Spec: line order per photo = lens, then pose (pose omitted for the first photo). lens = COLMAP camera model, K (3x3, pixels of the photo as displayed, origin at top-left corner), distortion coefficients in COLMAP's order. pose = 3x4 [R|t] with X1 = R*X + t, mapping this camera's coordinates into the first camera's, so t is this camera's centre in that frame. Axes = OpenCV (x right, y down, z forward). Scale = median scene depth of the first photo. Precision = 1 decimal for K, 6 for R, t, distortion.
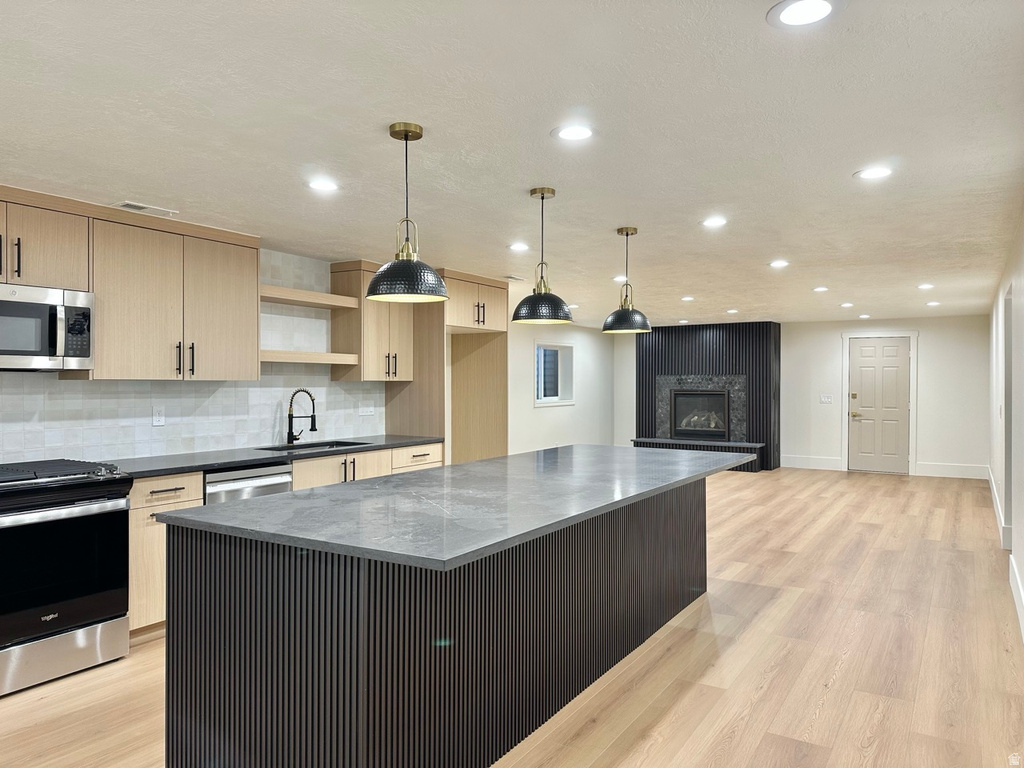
lens RADIAL K [[709.2, 0, 512.0], [0, 709.2, 384.0], [0, 0, 1]] dist [0.095140, -0.142654]
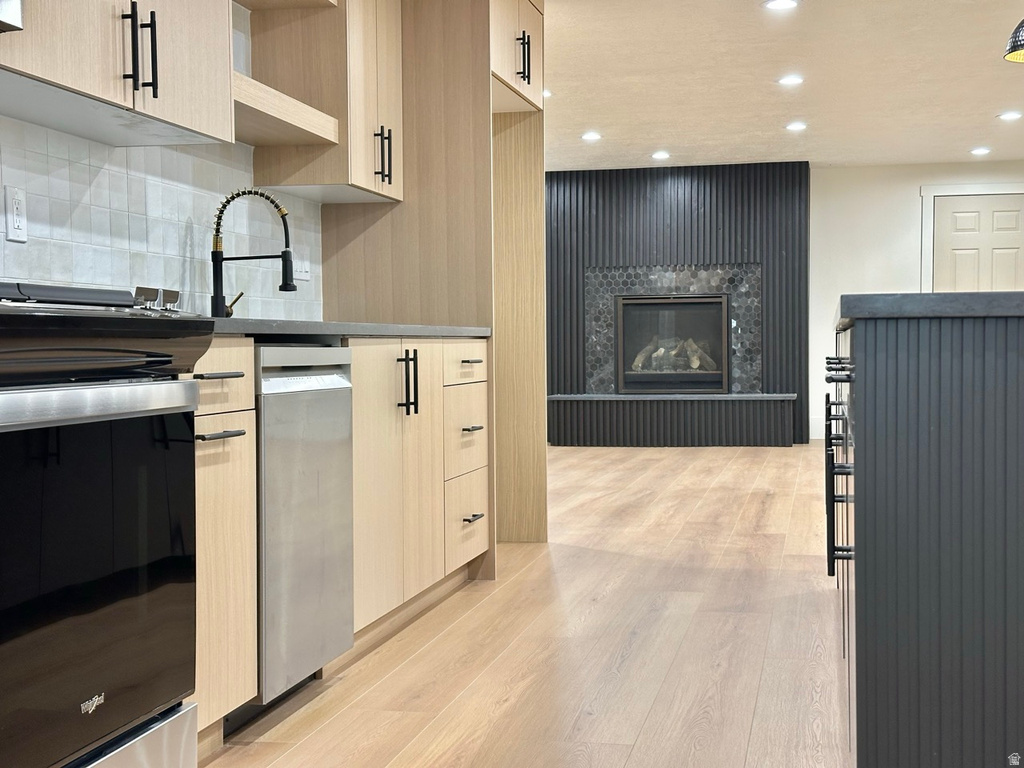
lens RADIAL K [[1415.8, 0, 512.0], [0, 1415.8, 384.0], [0, 0, 1]] dist [0.147434, -0.005476]
pose [[0.939091, -0.018732, 0.343157, -0.442459], [0.010611, 0.999618, 0.025529, 0.100681], [-0.343505, -0.020333, 0.938931, 0.183709]]
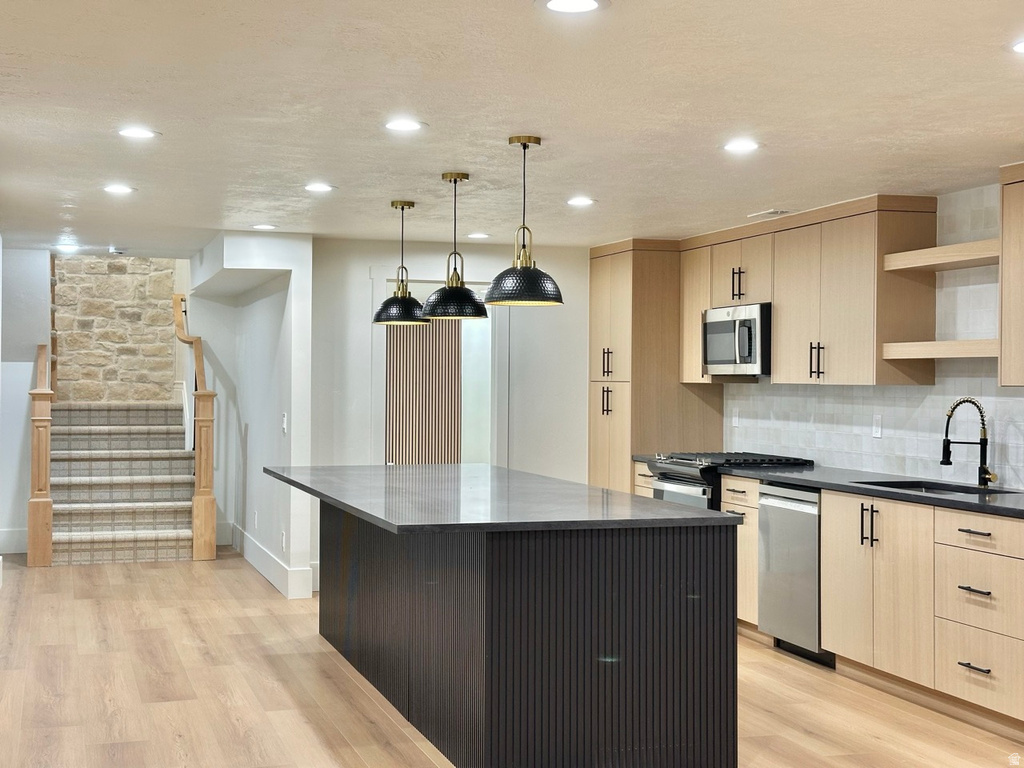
lens RADIAL K [[1415.8, 0, 512.0], [0, 1415.8, 384.0], [0, 0, 1]] dist [0.147434, -0.005476]
pose [[-0.644228, -0.003616, -0.764825, 0.955636], [-0.010798, 0.999932, 0.004368, -0.007577], [0.764758, 0.011073, -0.644223, 1.537709]]
